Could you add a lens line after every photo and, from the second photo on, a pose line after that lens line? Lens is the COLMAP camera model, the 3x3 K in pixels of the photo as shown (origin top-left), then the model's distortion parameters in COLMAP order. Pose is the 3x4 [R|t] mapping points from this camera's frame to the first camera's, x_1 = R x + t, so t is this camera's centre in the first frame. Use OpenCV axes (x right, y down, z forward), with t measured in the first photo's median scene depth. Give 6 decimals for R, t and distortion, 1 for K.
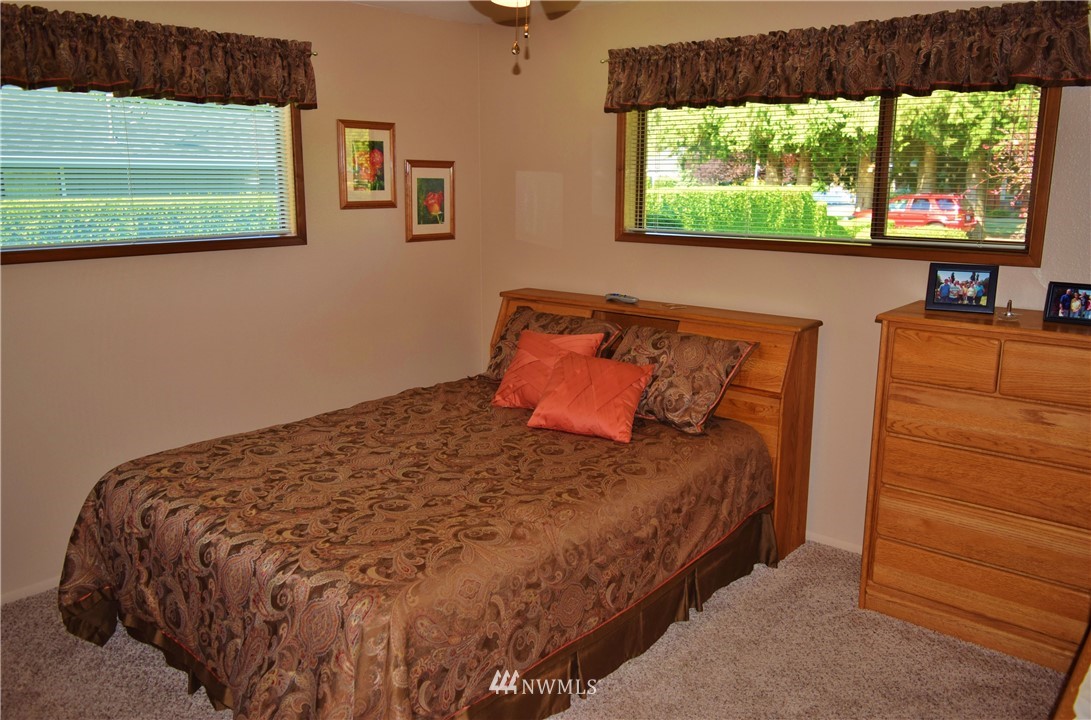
lens RADIAL K [[843.5, 0, 545.5], [0, 843.5, 360.0], [0, 0, 1]] dist [-0.104210, 0.007314]
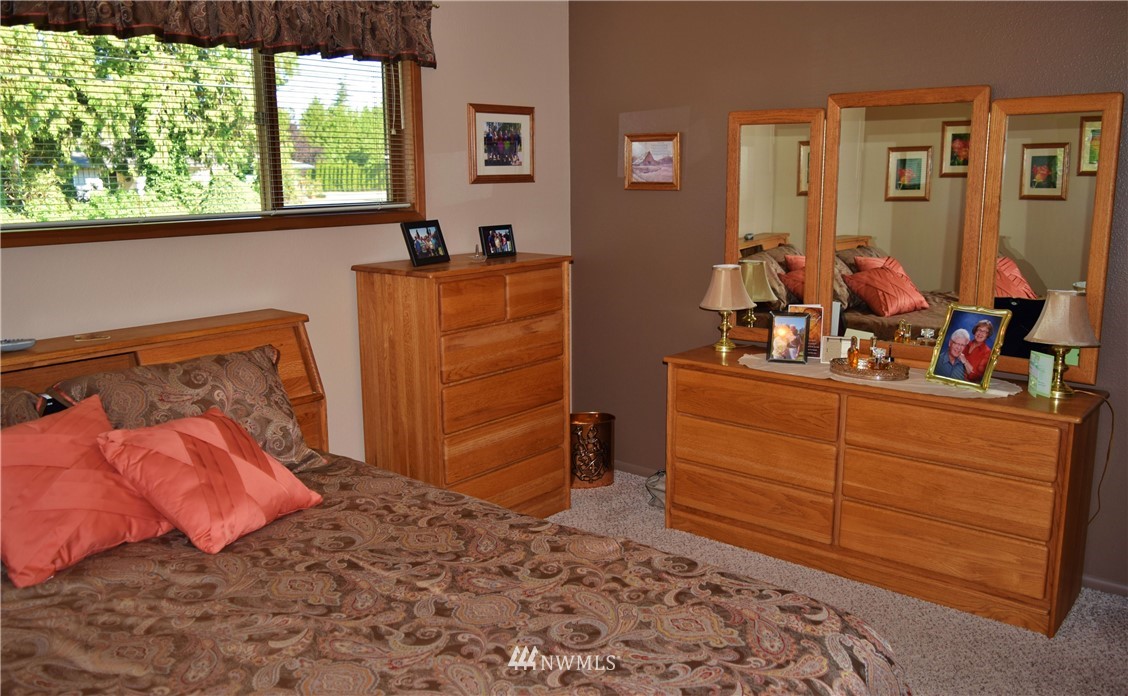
lens RADIAL K [[928.0, 0, 561.9], [0, 928.0, 313.7], [0, 0, 1]] dist [0.005667, 0.001151]
pose [[-0.020268, -0.158470, 0.987156, -0.801695], [0.207340, 0.965227, 0.159207, -0.170314], [-0.978059, 0.207904, 0.013294, 0.899006]]
